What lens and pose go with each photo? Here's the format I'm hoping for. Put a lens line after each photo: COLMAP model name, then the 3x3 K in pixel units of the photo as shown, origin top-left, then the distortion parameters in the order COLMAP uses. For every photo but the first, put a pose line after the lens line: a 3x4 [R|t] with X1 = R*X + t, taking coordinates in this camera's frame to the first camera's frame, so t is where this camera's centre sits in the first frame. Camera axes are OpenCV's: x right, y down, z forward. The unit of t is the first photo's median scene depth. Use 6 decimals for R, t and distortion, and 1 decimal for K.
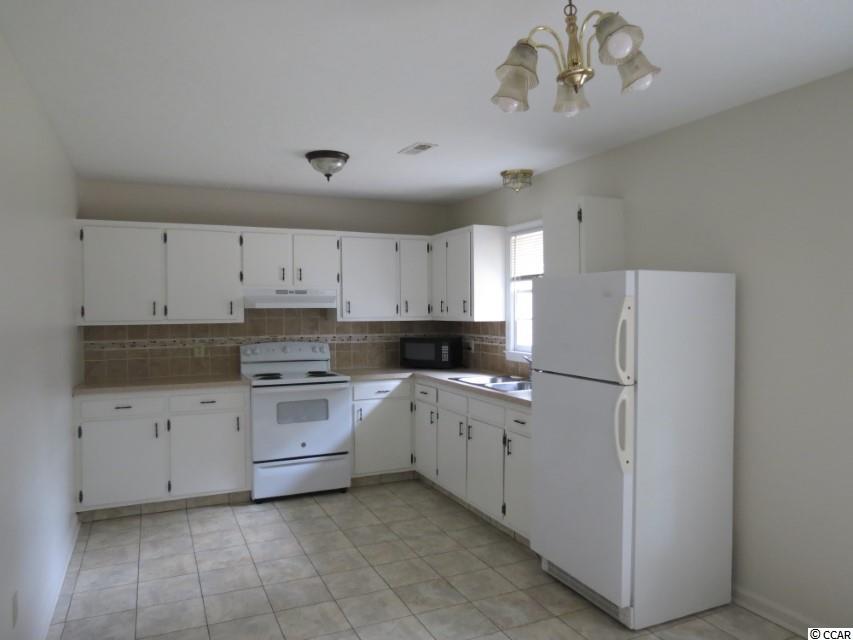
lens RADIAL K [[606.8, 0, 430.2], [0, 606.8, 321.2], [0, 0, 1]] dist [-0.042816, 0.026029]
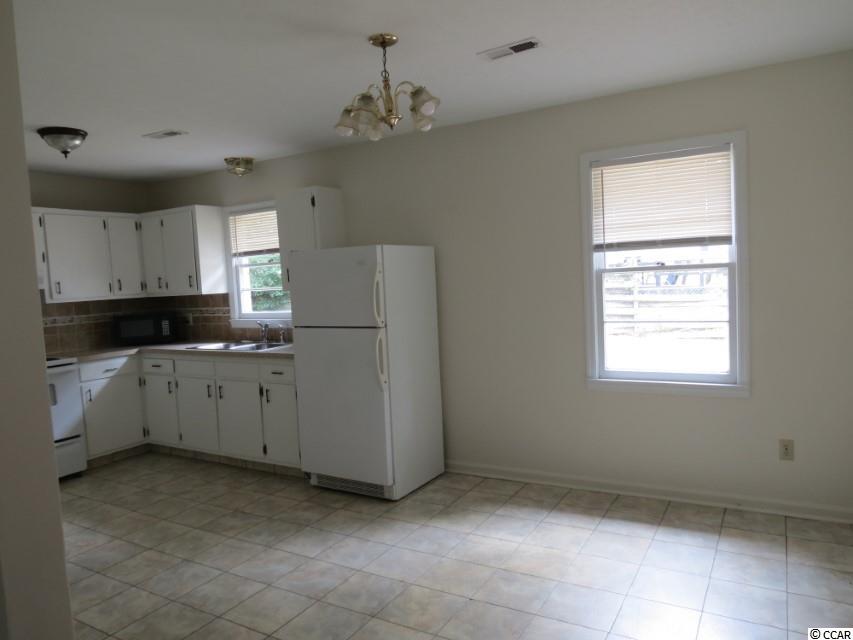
lens RADIAL K [[606.8, 0, 430.2], [0, 606.8, 321.2], [0, 0, 1]] dist [-0.042816, 0.026029]
pose [[0.818496, -0.079796, 0.568943, -0.229561], [0.057794, 0.996720, 0.056650, 0.011212], [-0.571597, -0.013486, 0.820423, -0.129424]]
